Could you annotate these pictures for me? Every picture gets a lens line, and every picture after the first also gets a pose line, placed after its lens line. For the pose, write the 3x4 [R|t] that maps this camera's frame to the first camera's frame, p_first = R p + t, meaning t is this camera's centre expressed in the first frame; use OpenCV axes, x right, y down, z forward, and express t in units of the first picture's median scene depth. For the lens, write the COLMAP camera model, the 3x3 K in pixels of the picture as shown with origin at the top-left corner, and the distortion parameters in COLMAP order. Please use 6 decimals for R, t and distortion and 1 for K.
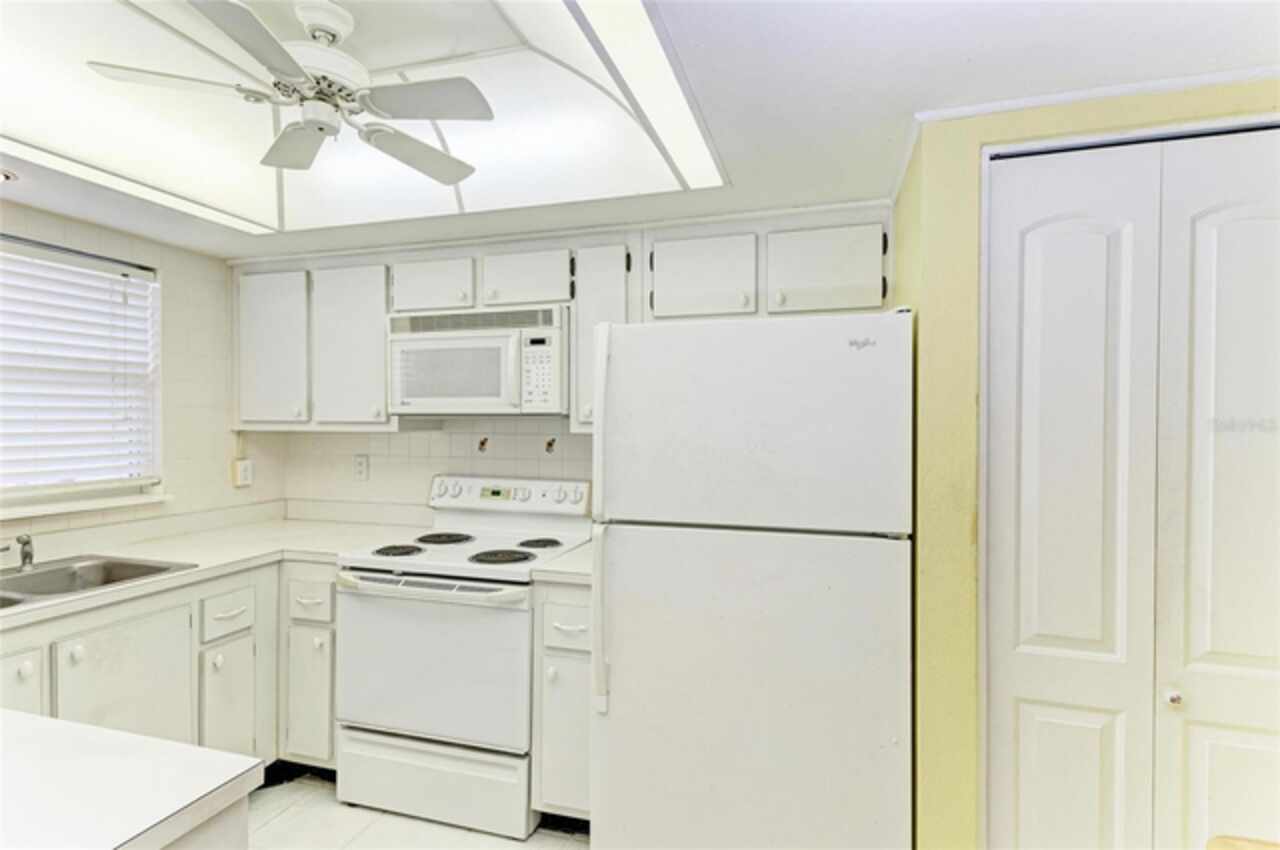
lens RADIAL K [[632.8, 0, 640.2], [0, 632.8, 429.6], [0, 0, 1]] dist [0.017223, -0.000021]
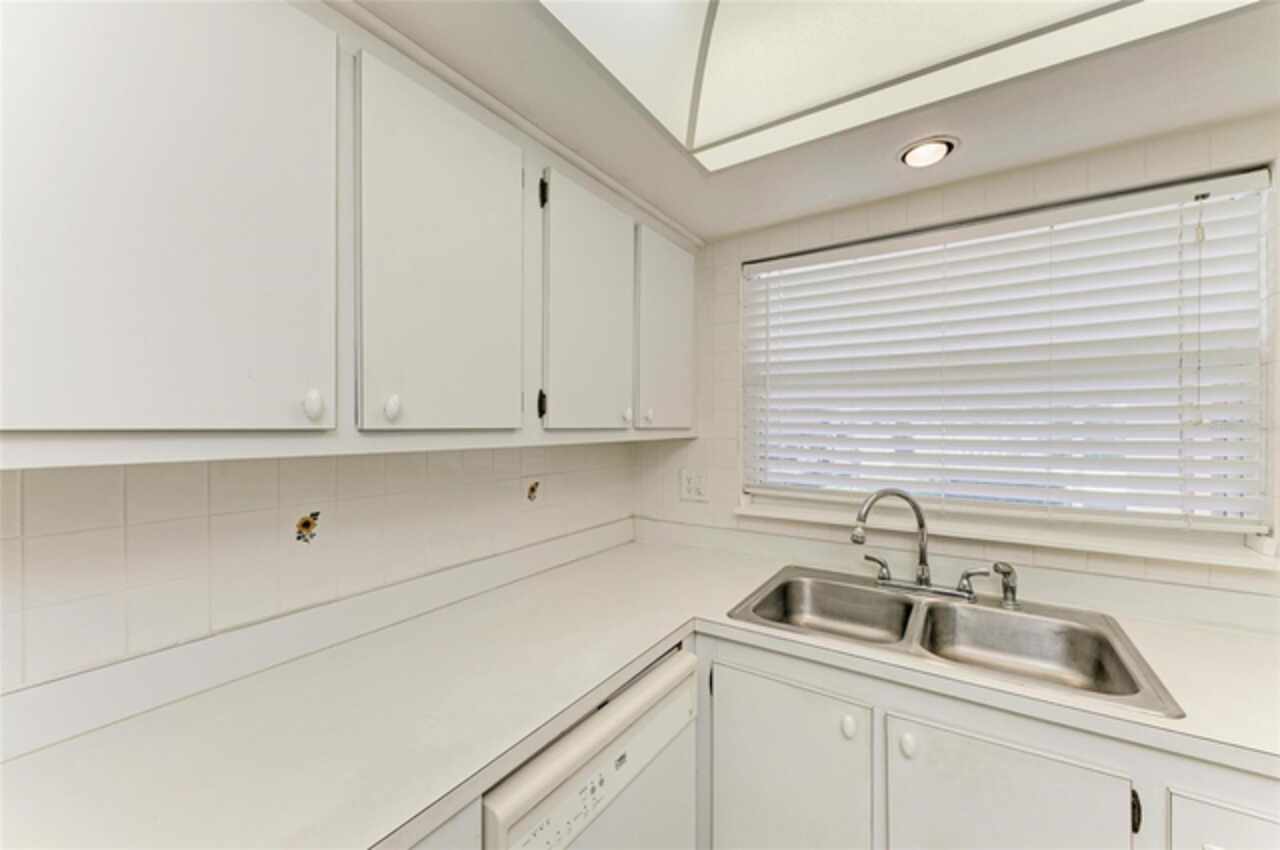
lens RADIAL K [[497.5, 0, 641.1], [0, 497.5, 427.6], [0, 0, 1]] dist [0.011818, -0.003307]
pose [[-0.279974, 0.001815, -0.960006, -0.168359], [-0.012397, 0.999908, 0.005506, -0.008036], [0.959927, 0.013443, -0.279926, 0.601751]]
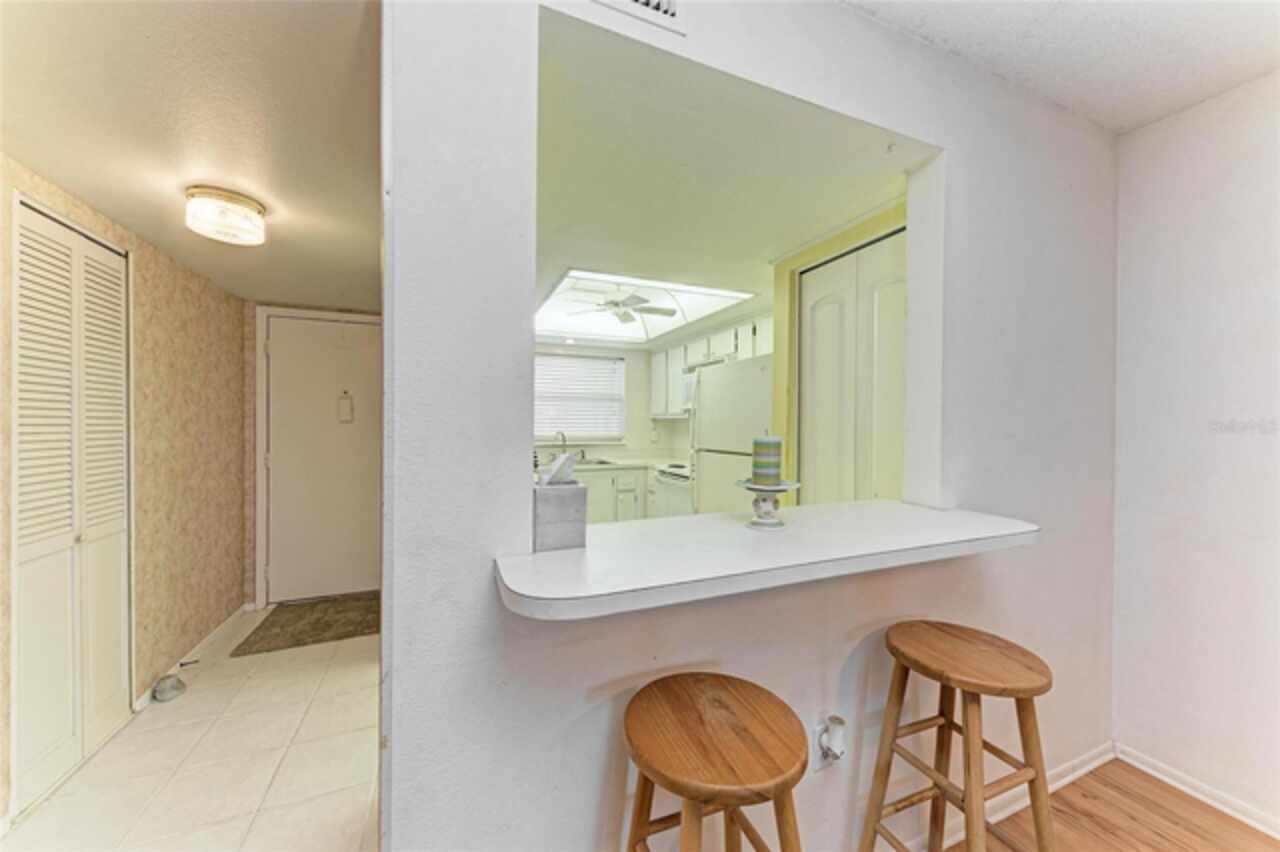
lens RADIAL K [[469.5, 0, 636.2], [0, 469.5, 425.3], [0, 0, 1]] dist [-0.000282, -0.000285]
pose [[0.633735, -0.000586, -0.773550, 0.841915], [-0.010153, 0.999907, -0.009075, 0.050829], [0.773483, 0.013605, 0.633671, -0.226752]]
